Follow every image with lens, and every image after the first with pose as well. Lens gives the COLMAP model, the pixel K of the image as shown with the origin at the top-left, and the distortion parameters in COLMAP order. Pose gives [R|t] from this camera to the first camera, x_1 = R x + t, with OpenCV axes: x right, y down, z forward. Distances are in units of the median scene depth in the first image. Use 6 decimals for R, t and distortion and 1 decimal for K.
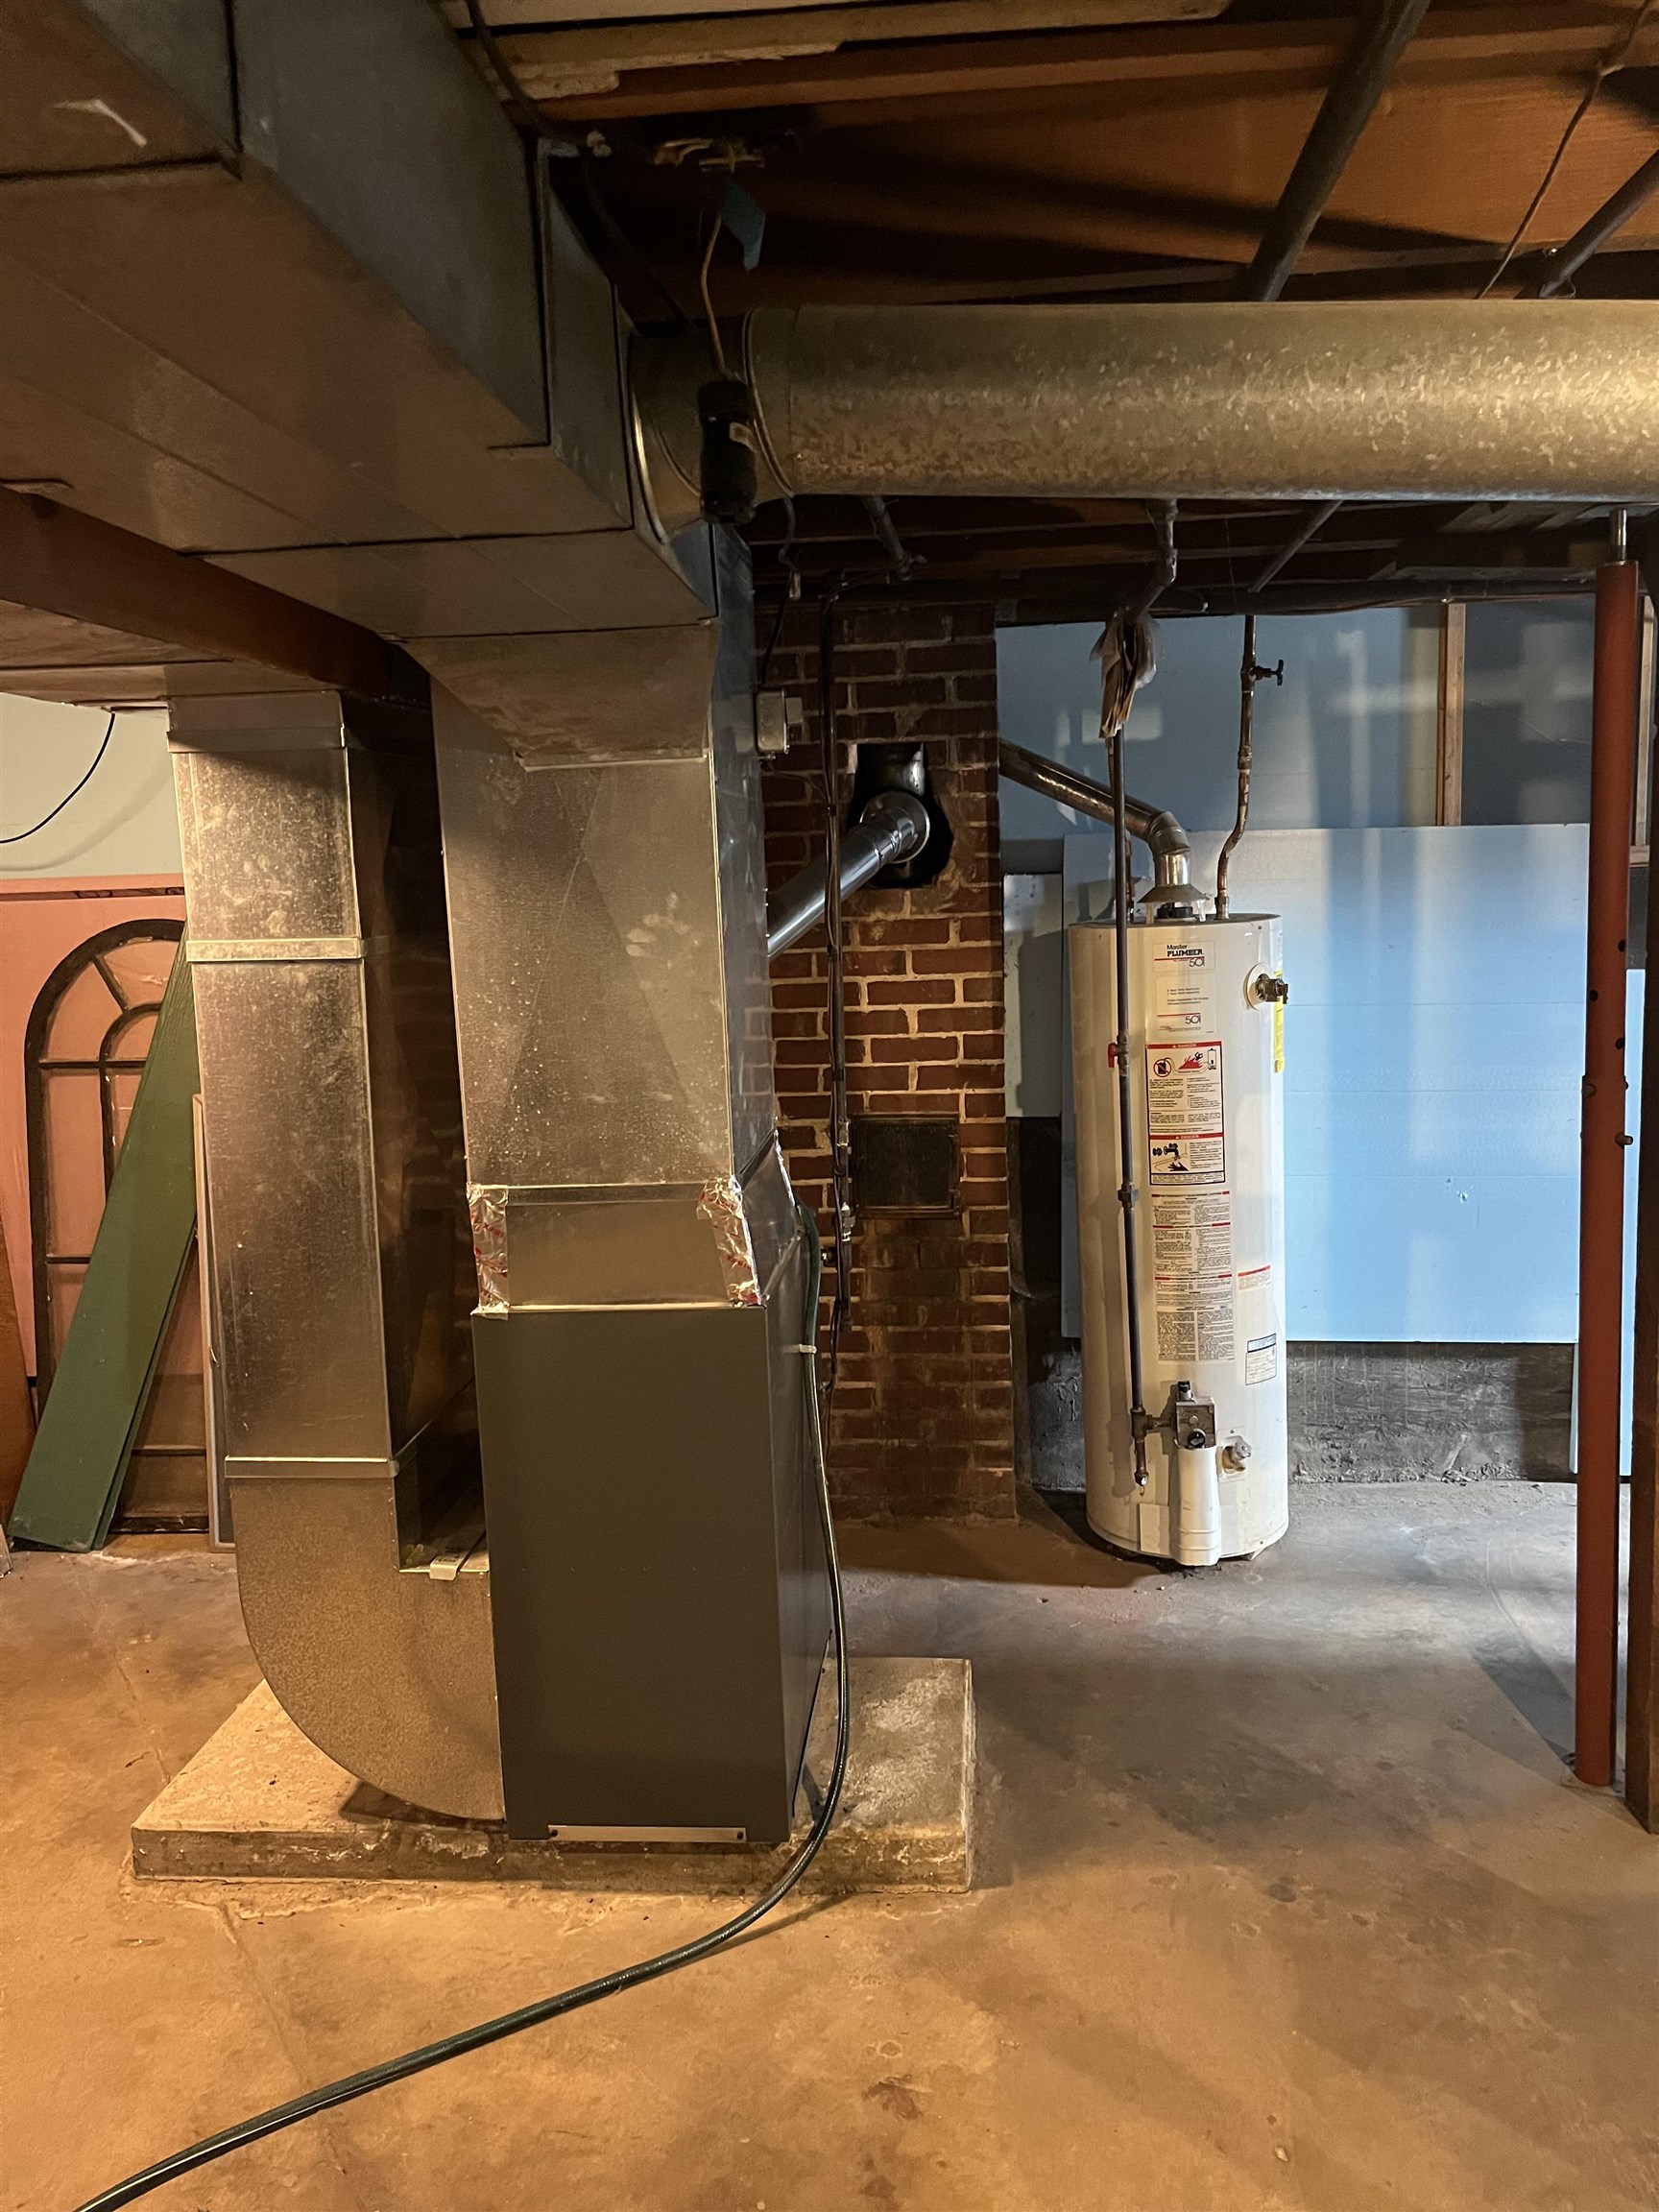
lens RADIAL K [[1690.6, 0, 841.0], [0, 1690.6, 1117.0], [0, 0, 1]] dist [0.045688, -0.072667]
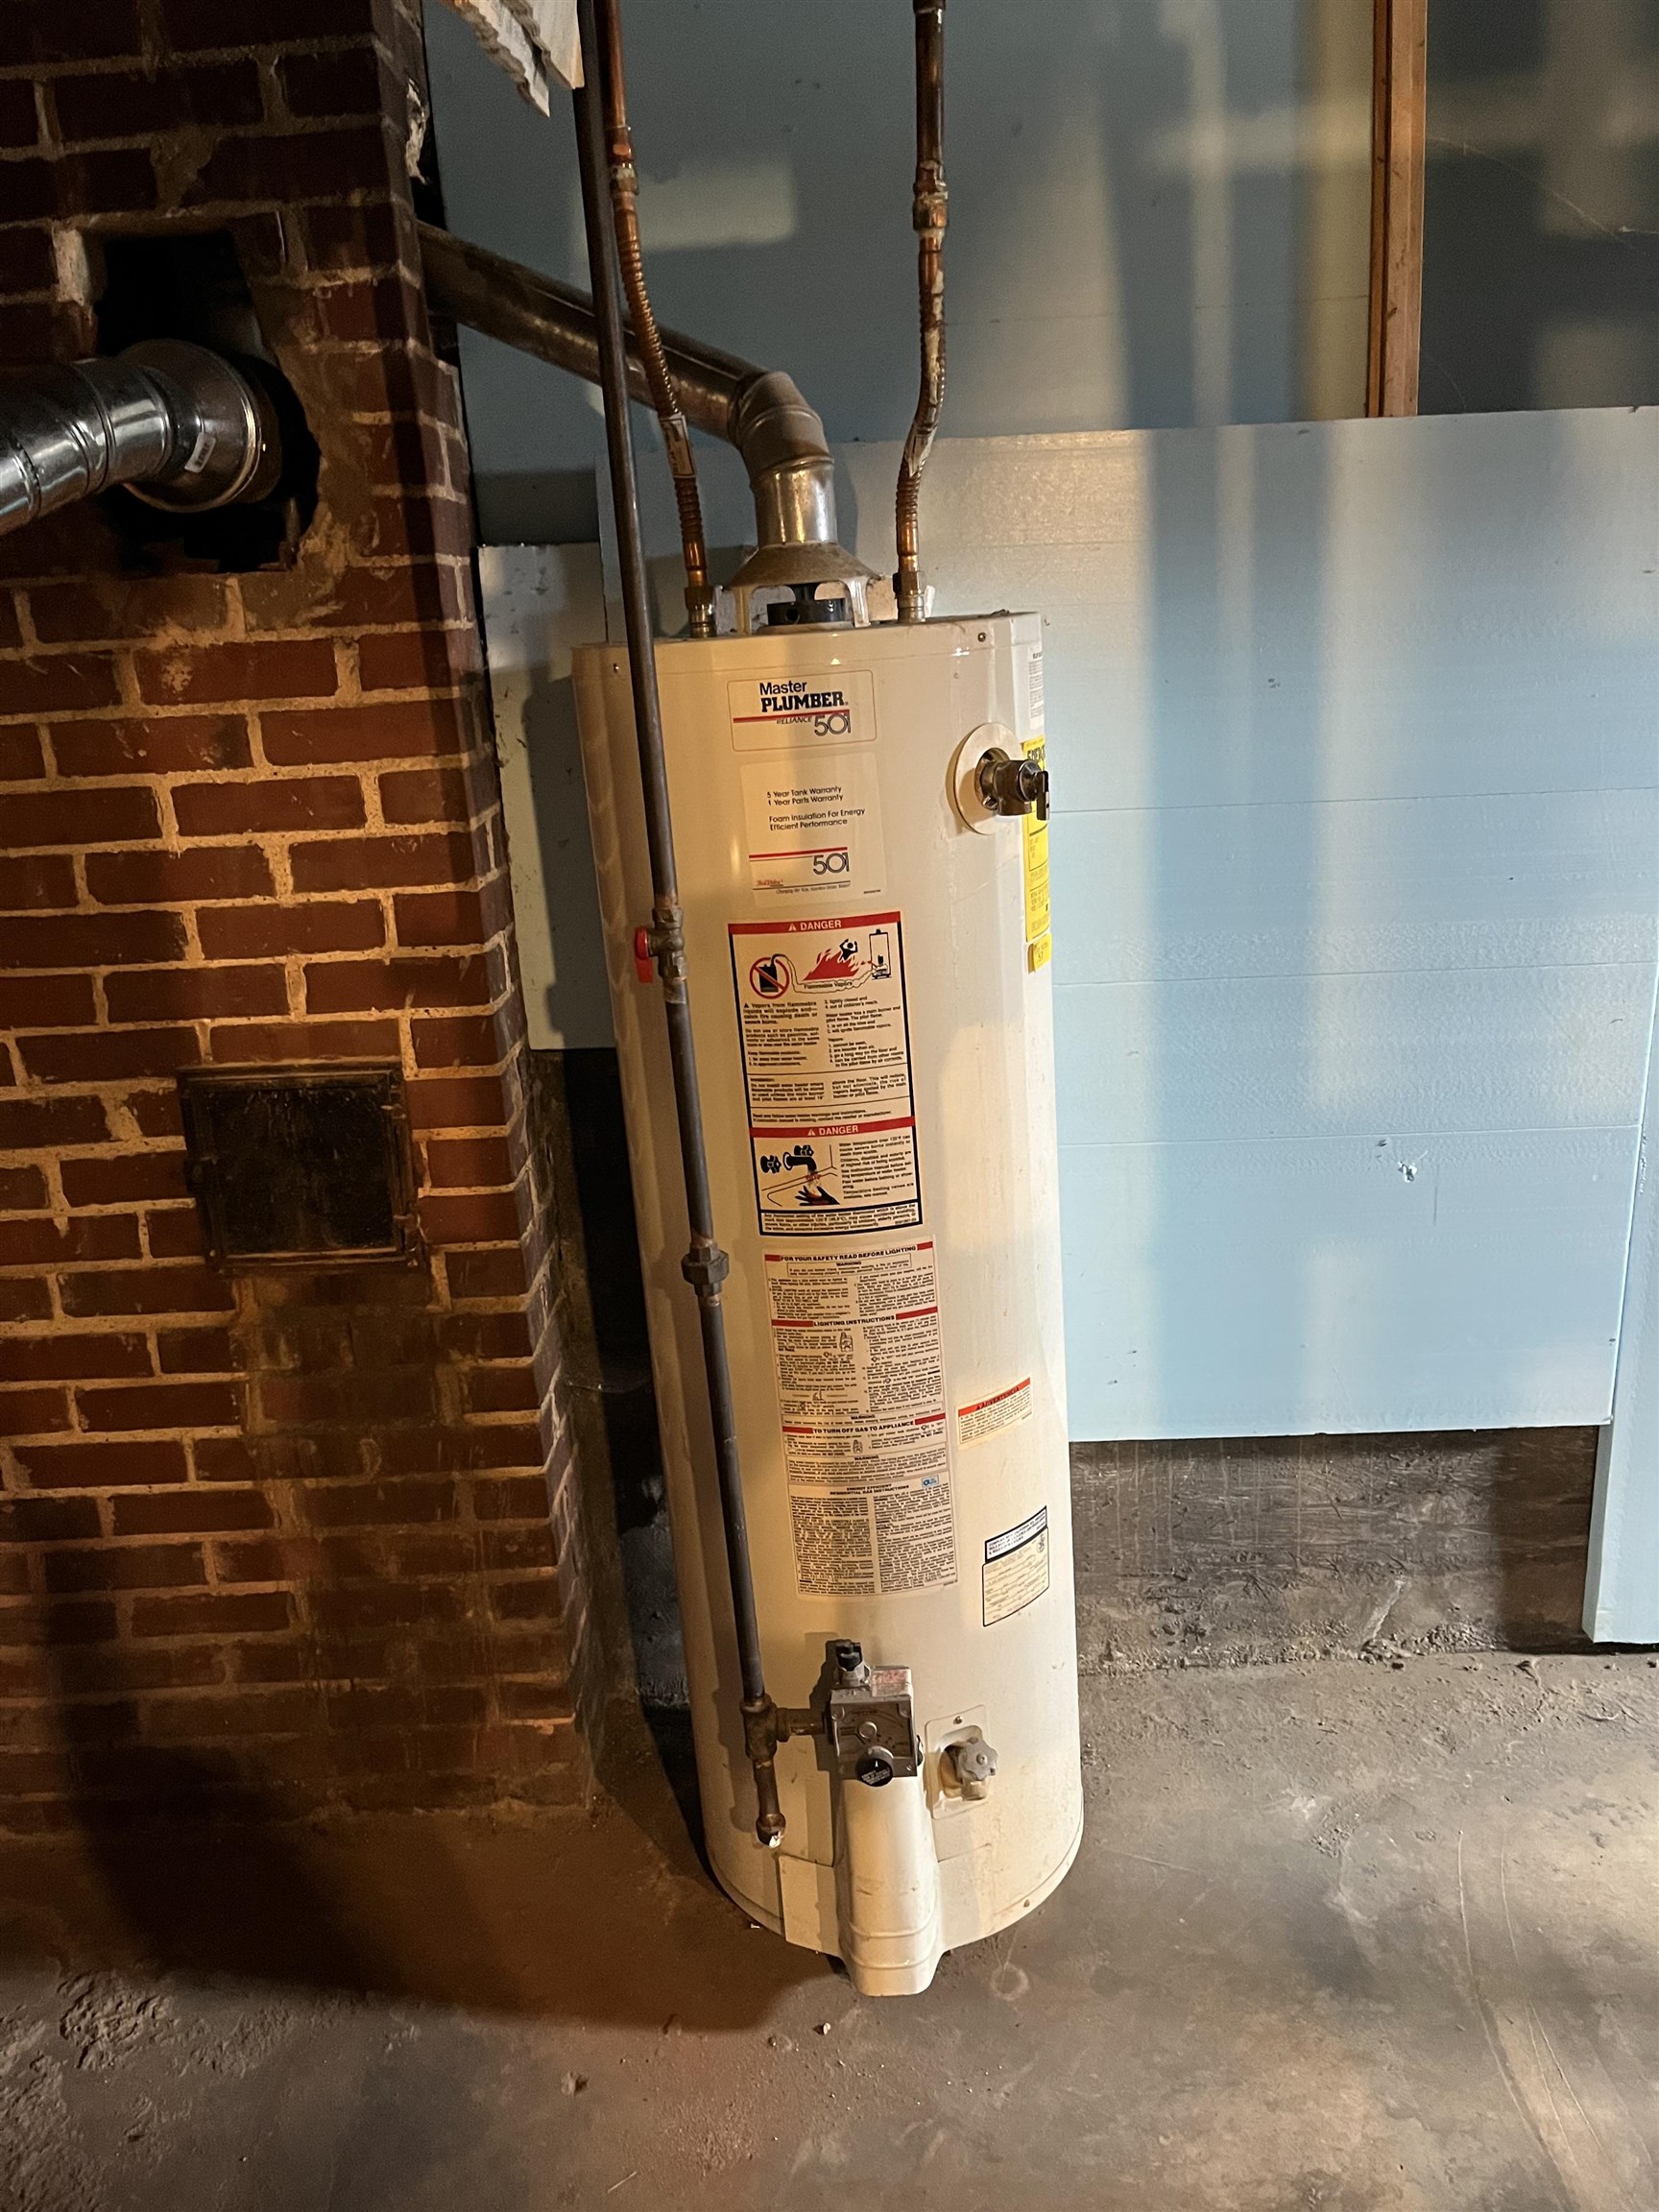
lens RADIAL K [[1690.6, 0, 843.2], [0, 1690.6, 1121.0], [0, 0, 1]] dist [0.045688, -0.072667]
pose [[0.995993, -0.044407, 0.077625, 0.158909], [0.033858, 0.990633, 0.132286, -0.044950], [-0.082772, -0.129128, 0.988167, 0.518512]]
